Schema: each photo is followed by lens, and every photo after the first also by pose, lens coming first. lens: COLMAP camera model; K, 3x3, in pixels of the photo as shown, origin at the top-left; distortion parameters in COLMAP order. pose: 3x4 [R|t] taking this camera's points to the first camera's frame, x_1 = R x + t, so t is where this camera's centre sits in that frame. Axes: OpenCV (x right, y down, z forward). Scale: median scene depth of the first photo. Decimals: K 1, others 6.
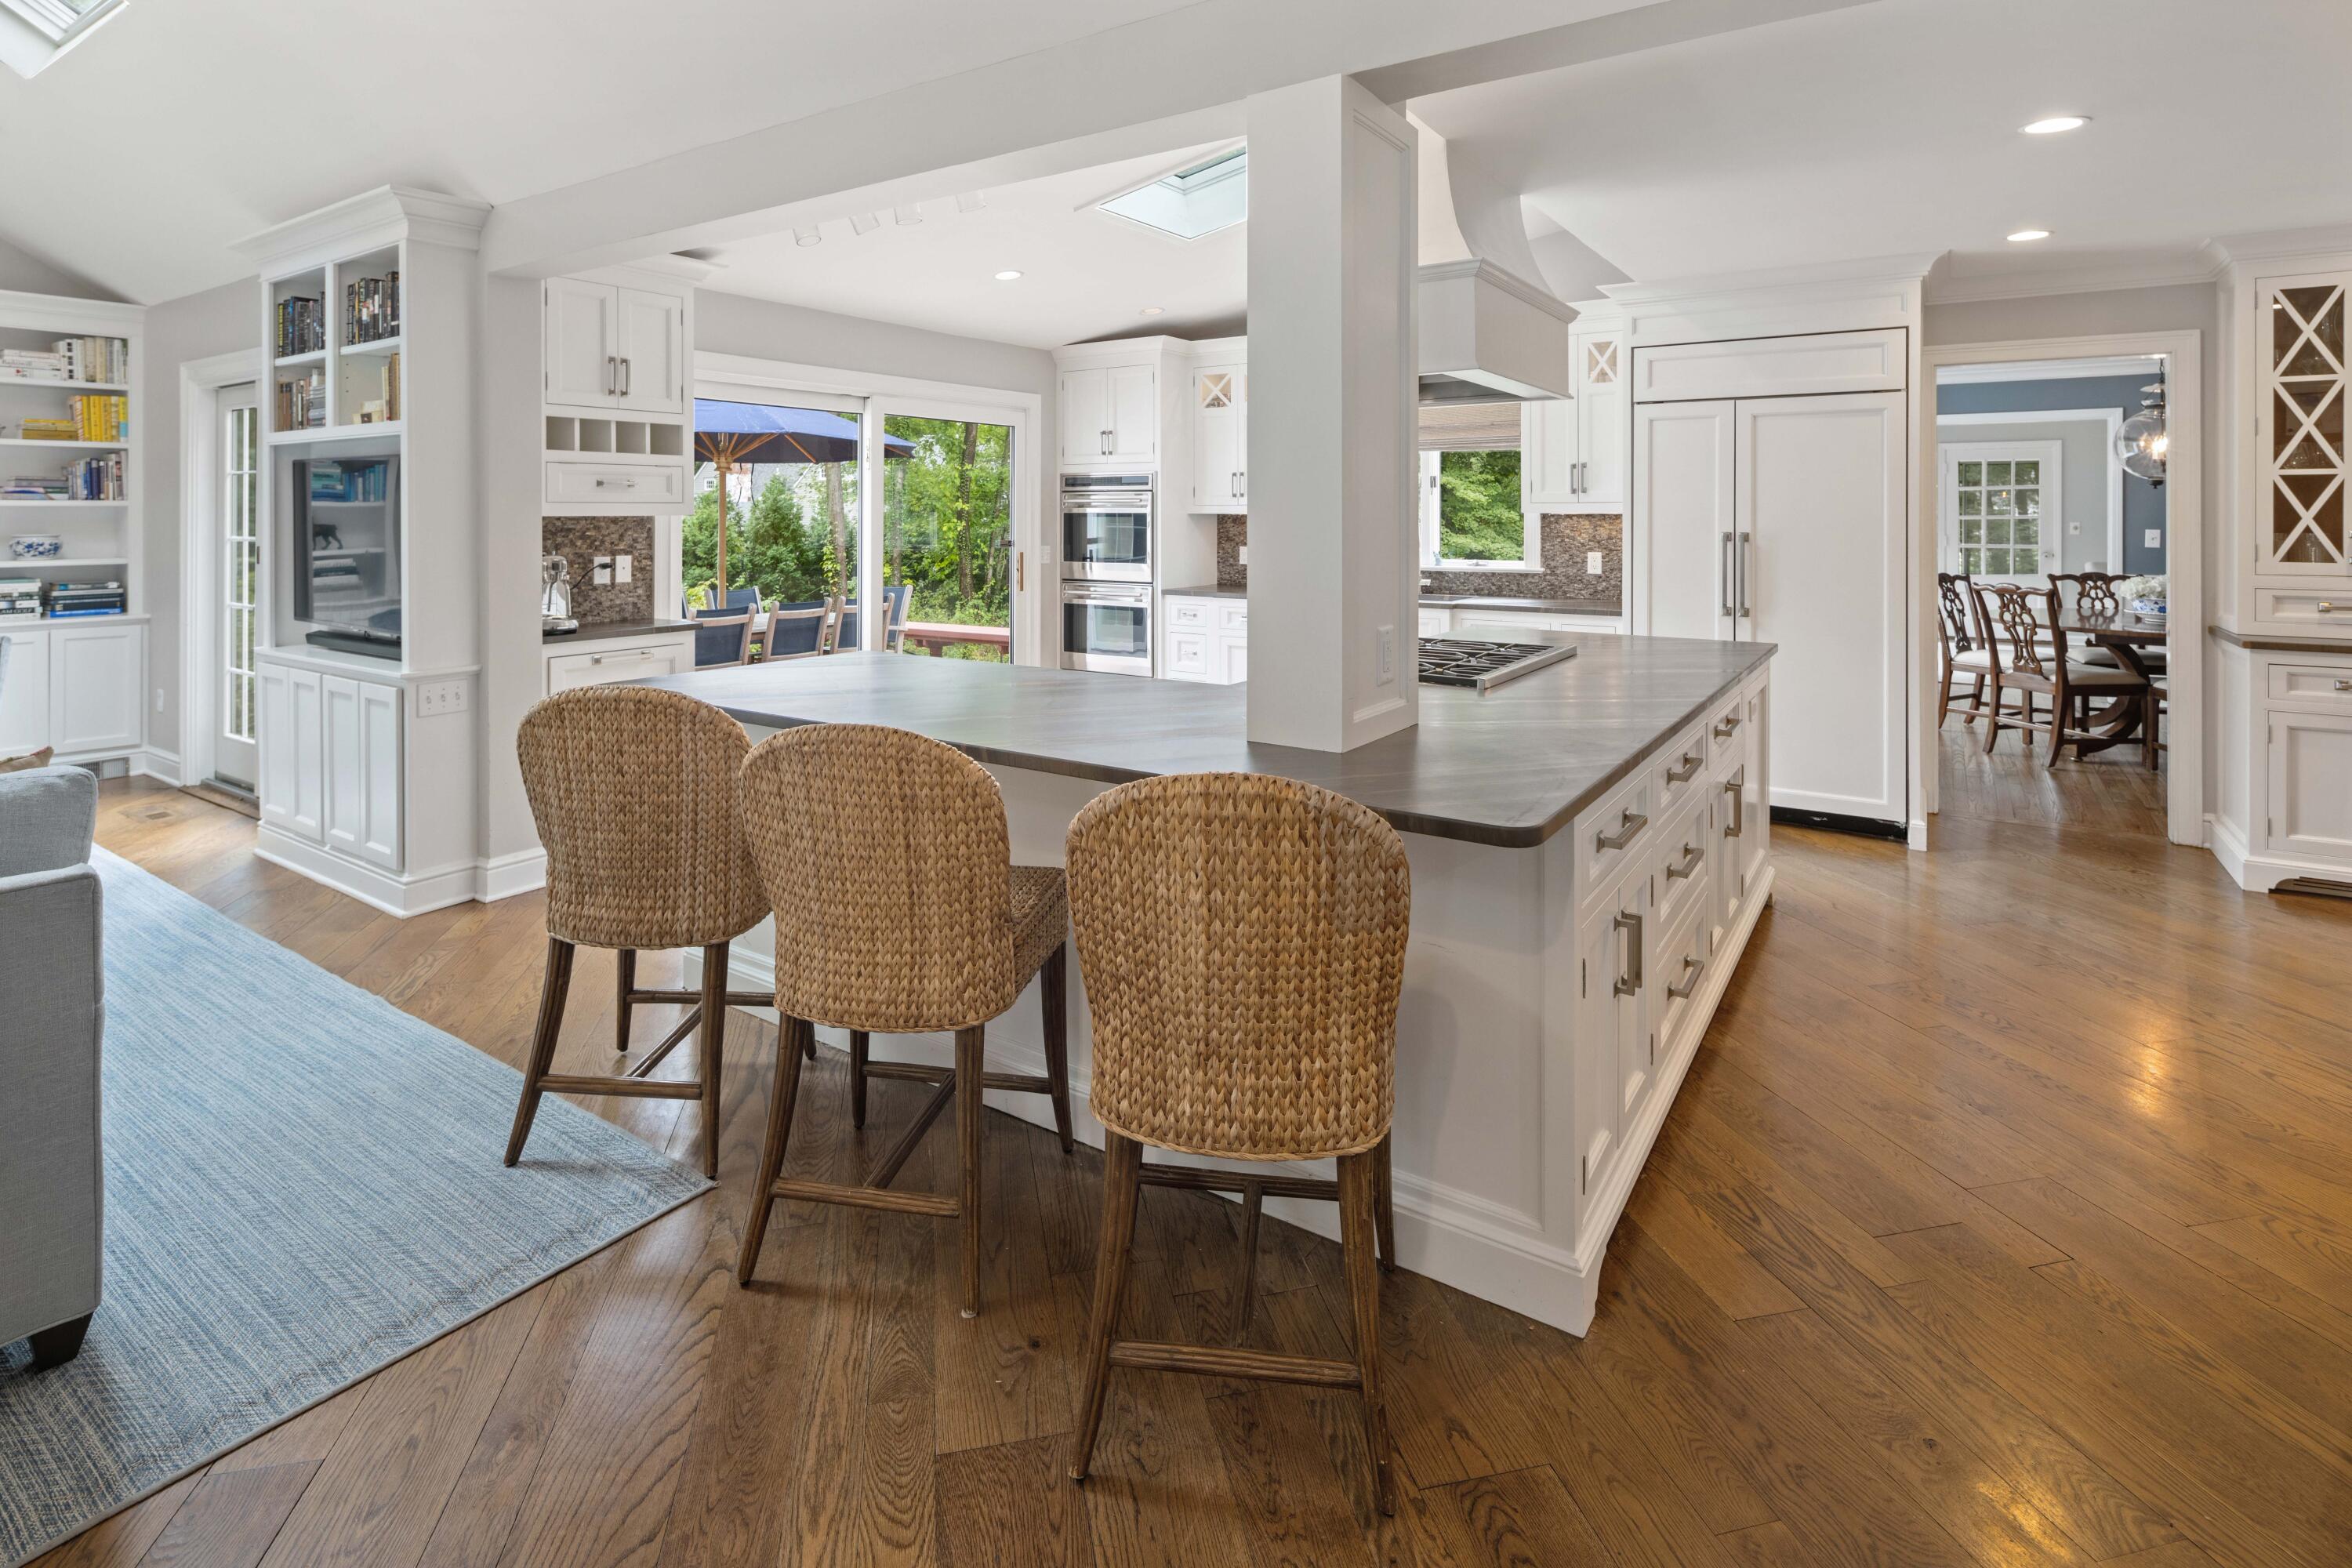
lens RADIAL K [[1147.5, 0, 1173.1], [0, 1147.5, 521.3], [0, 0, 1]] dist [0.000651, -0.006275]
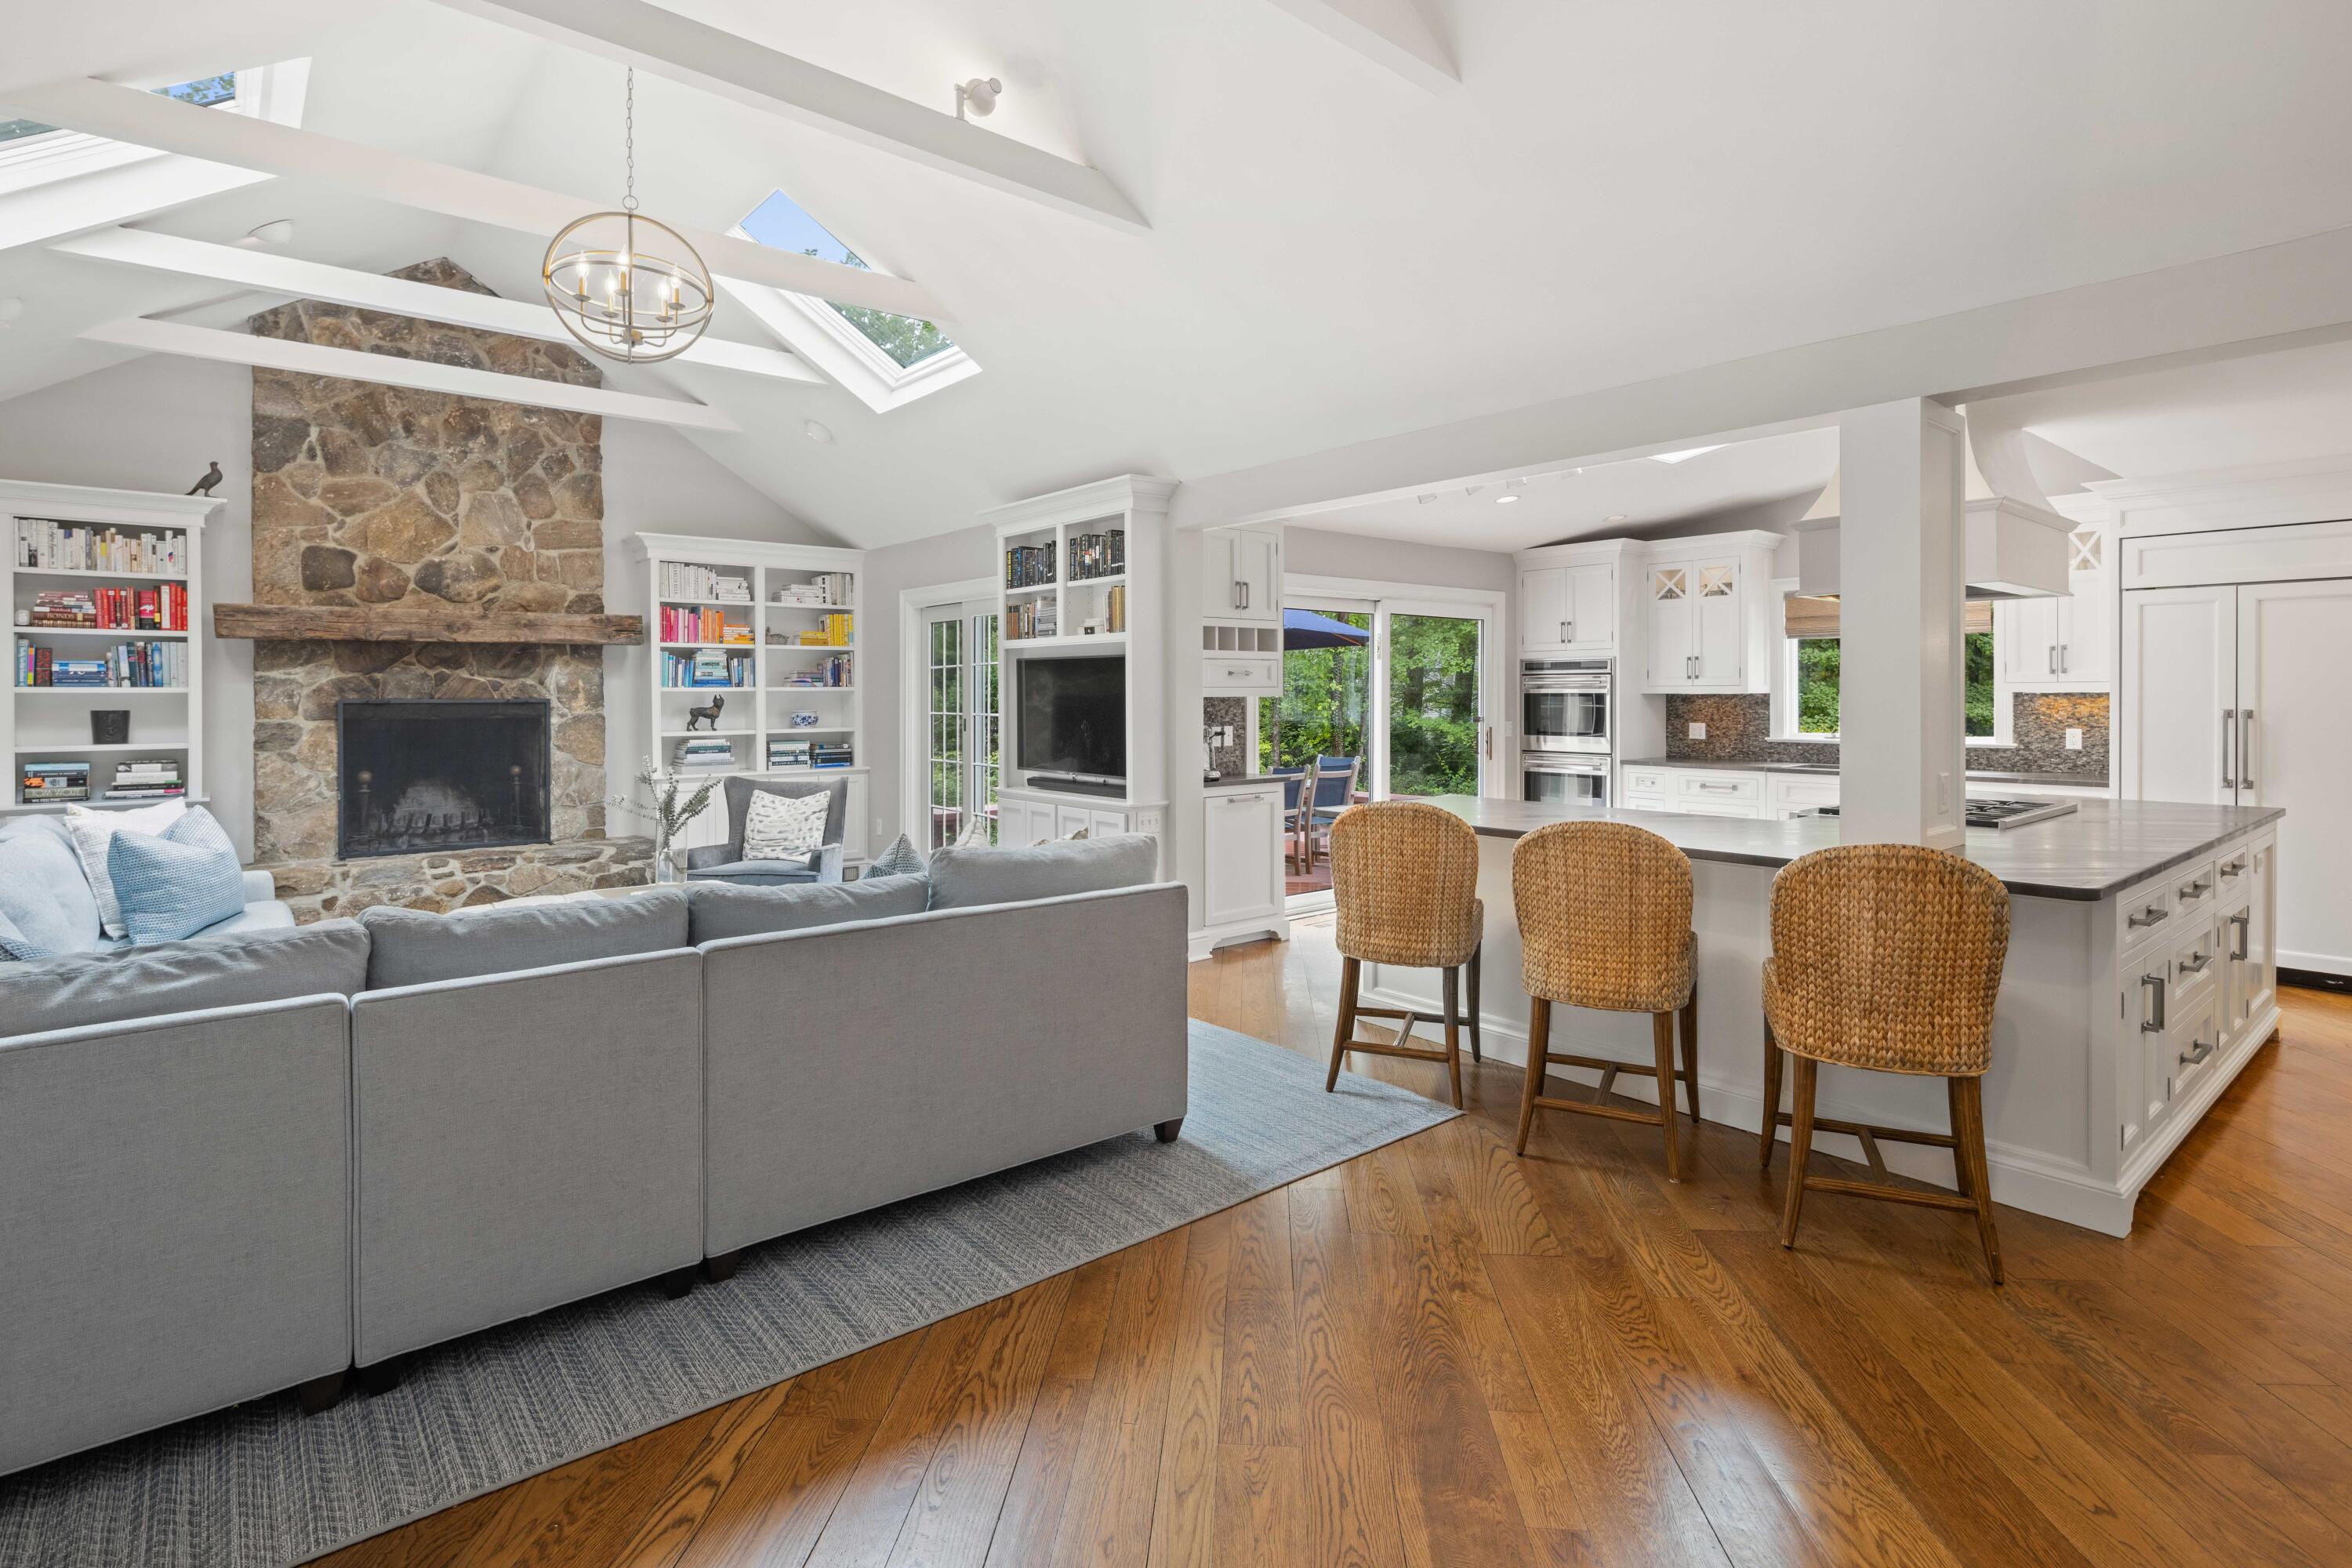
lens RADIAL K [[1144.4, 0, 1160.8], [0, 1144.4, 702.6], [0, 0, 1]] dist [0.002759, -0.006161]
pose [[0.956760, -0.001129, -0.290875, -0.187123], [0.001395, 0.999999, 0.000706, 0.001296], [0.290874, -0.001081, 0.956761, -0.361538]]
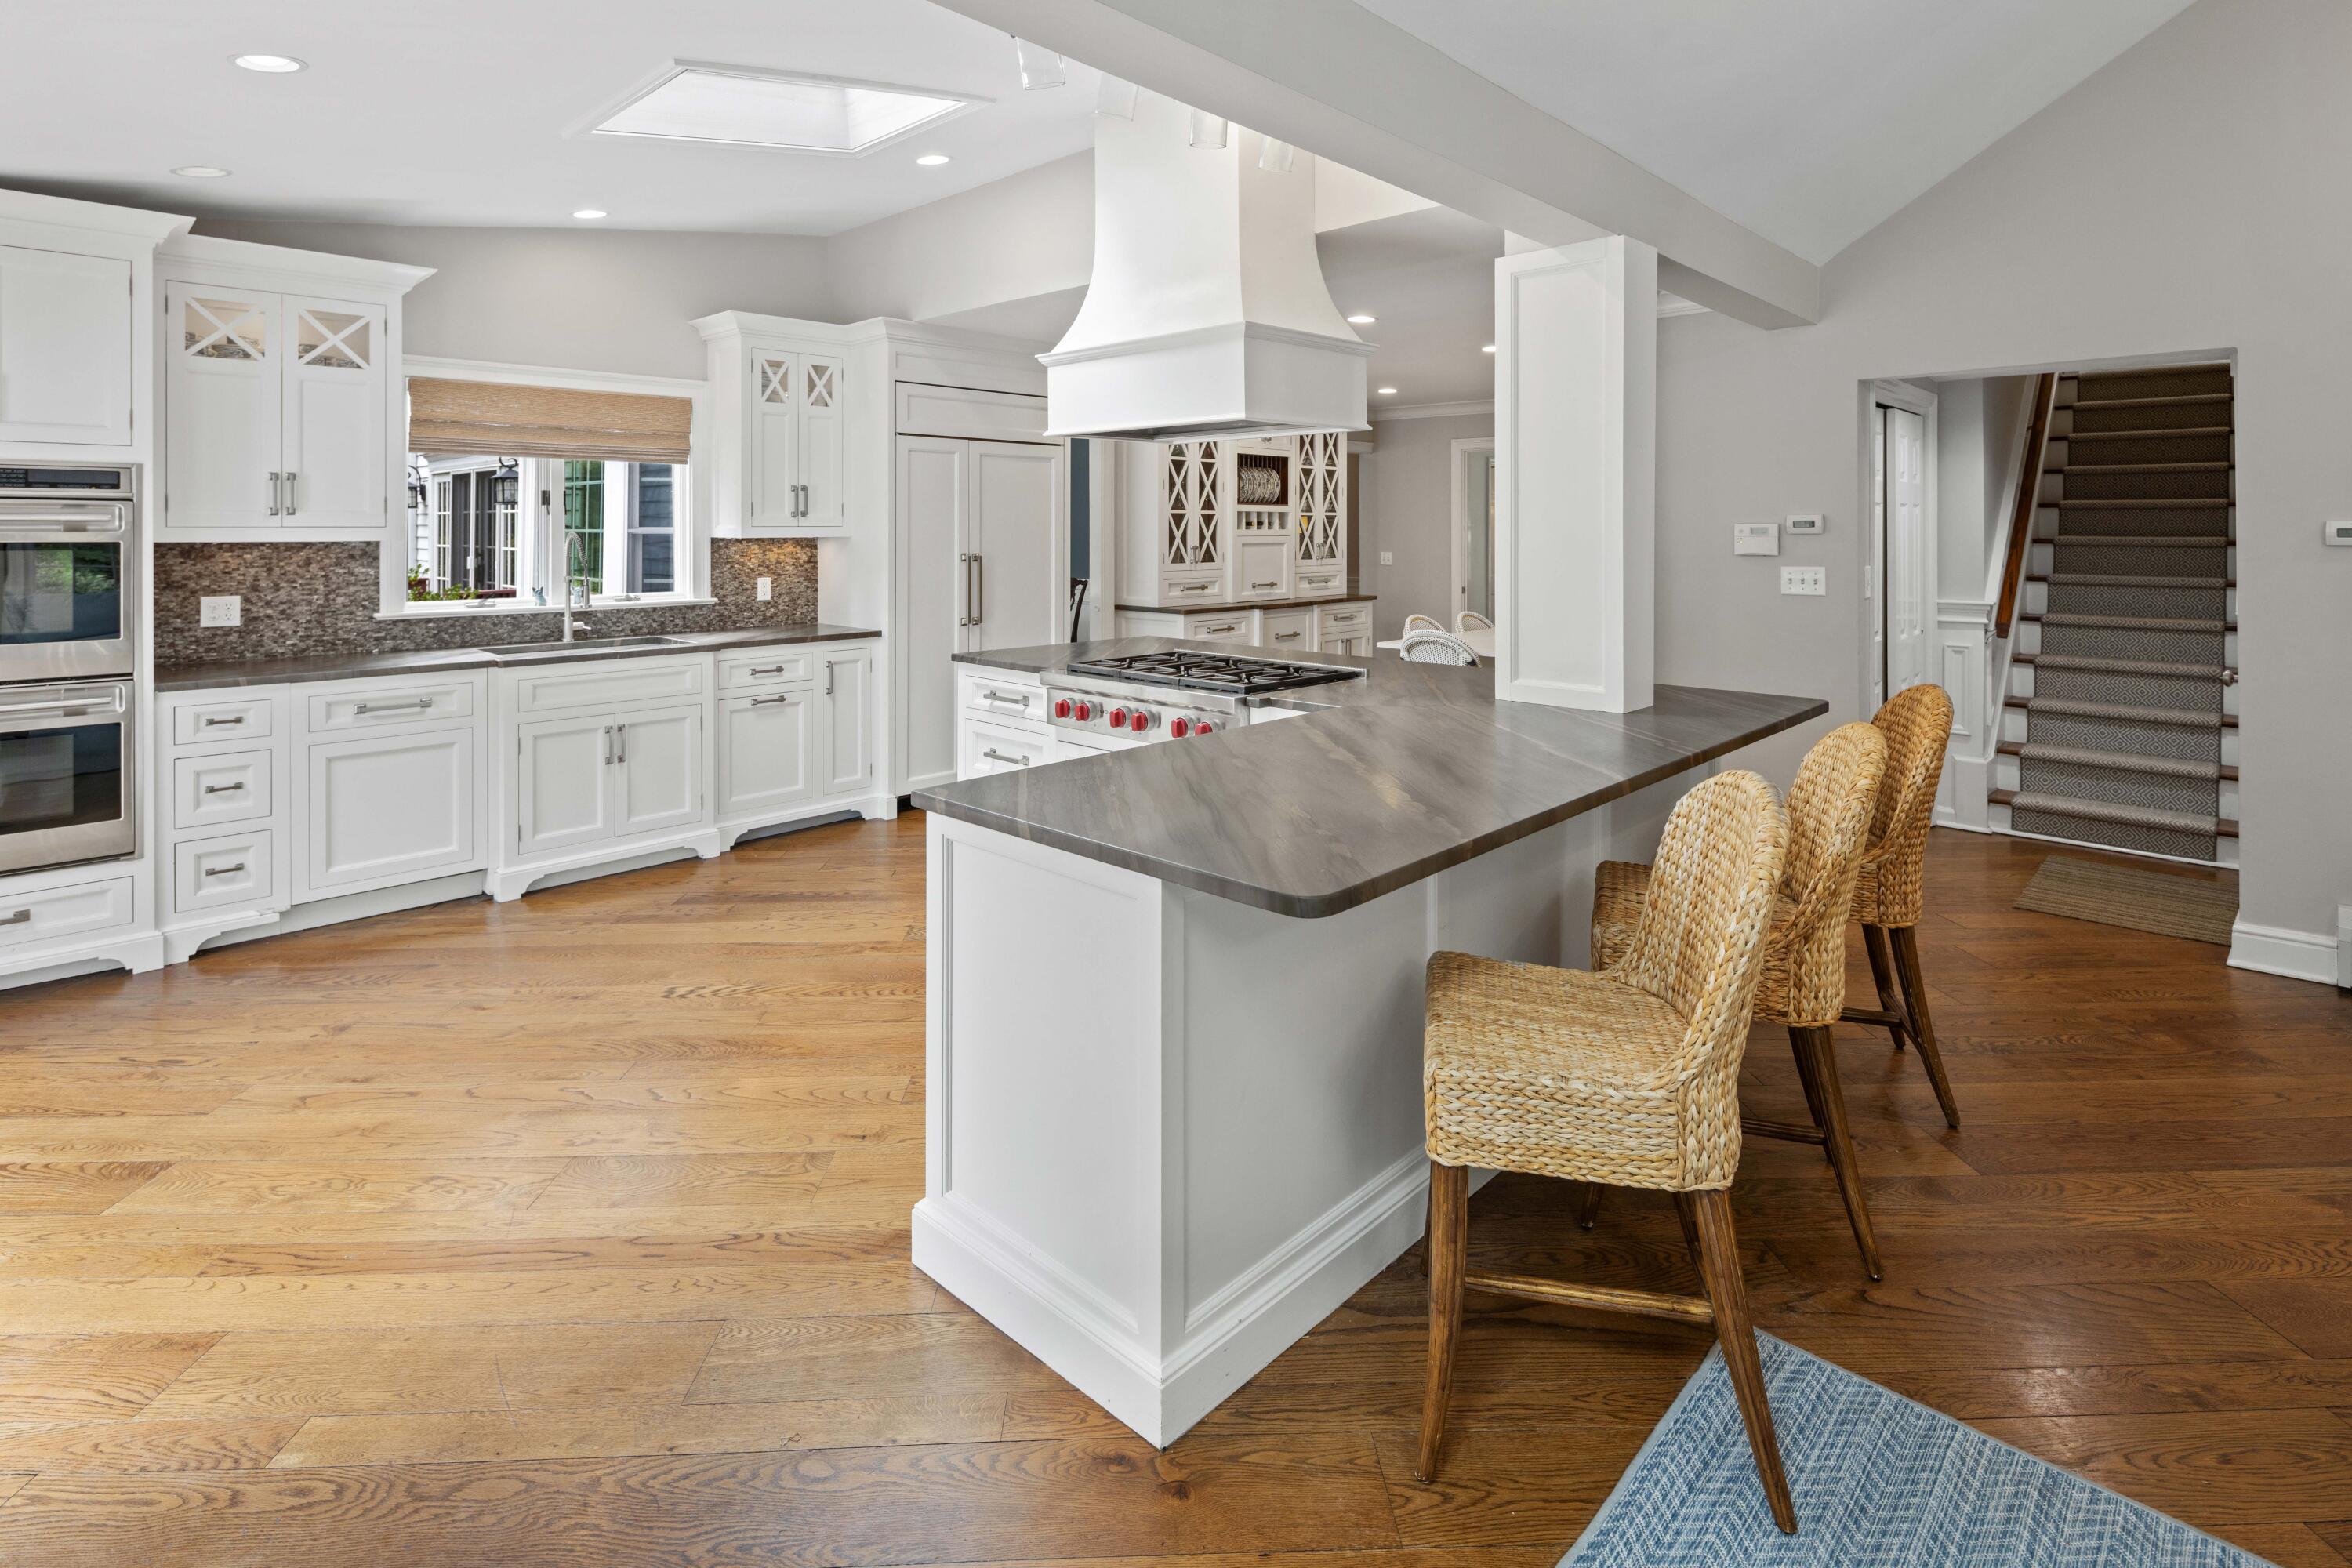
lens RADIAL K [[1147.5, 0, 1173.1], [0, 1147.5, 521.3], [0, 0, 1]] dist [0.000651, -0.006275]
pose [[0.174951, 0.004884, 0.984565, -0.735790], [0.005908, 0.999964, -0.006010, -0.017491], [-0.984559, 0.006868, 0.174916, 0.701737]]
